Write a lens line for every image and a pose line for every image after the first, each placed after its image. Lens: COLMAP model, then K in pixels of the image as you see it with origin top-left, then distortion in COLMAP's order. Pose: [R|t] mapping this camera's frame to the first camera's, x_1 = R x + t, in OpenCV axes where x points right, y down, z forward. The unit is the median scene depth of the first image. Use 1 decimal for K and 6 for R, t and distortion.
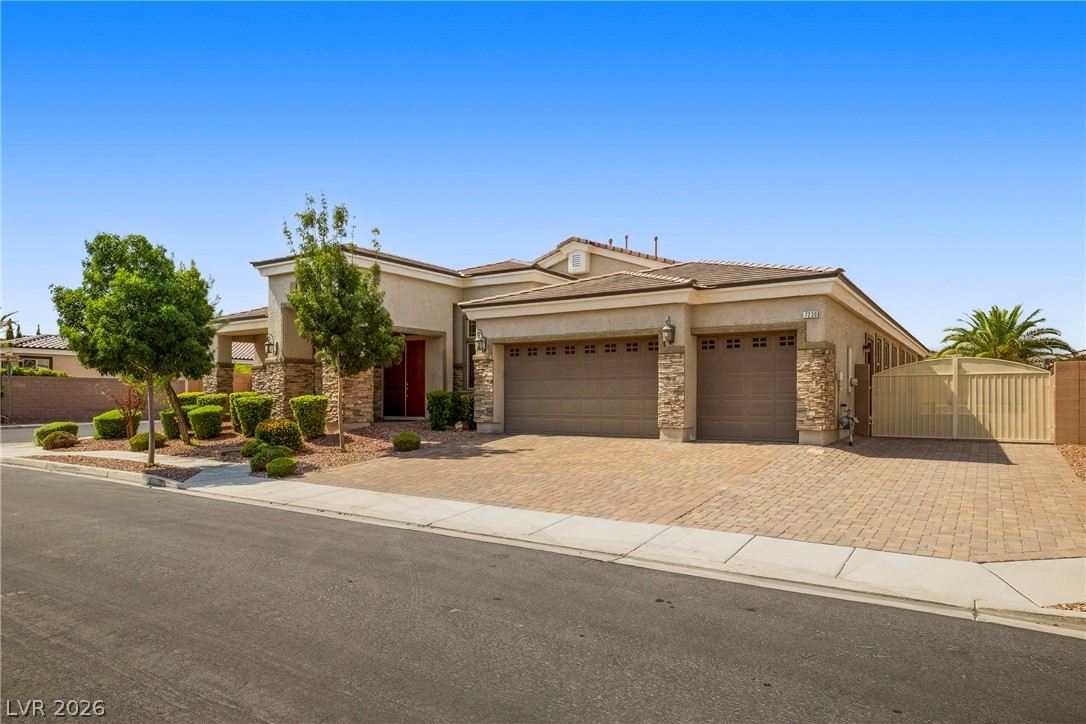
lens RADIAL K [[666.3, 0, 543.0], [0, 666.3, 362.0], [0, 0, 1]] dist [-0.000693, -0.000057]
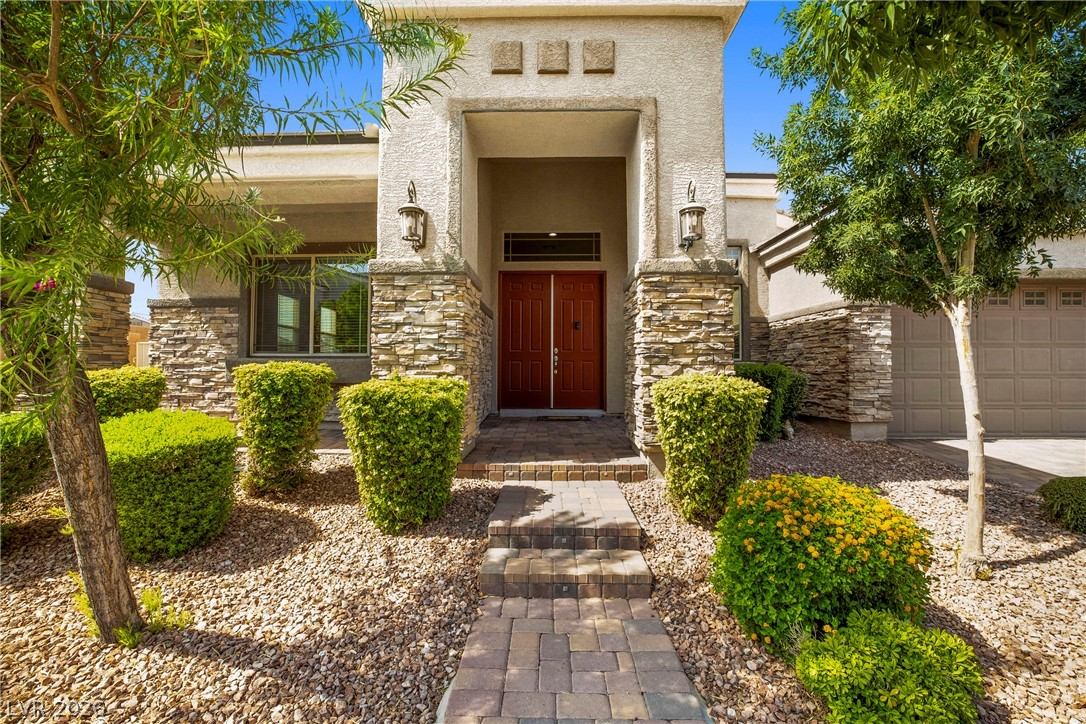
lens RADIAL K [[463.4, 0, 547.2], [0, 463.4, 360.1], [0, 0, 1]] dist [-0.029049, 0.000820]
pose [[0.840025, 0.011212, 0.542432, -0.479923], [-0.029325, 0.999263, 0.024759, 0.037123], [-0.541755, -0.036705, 0.839735, 0.790200]]
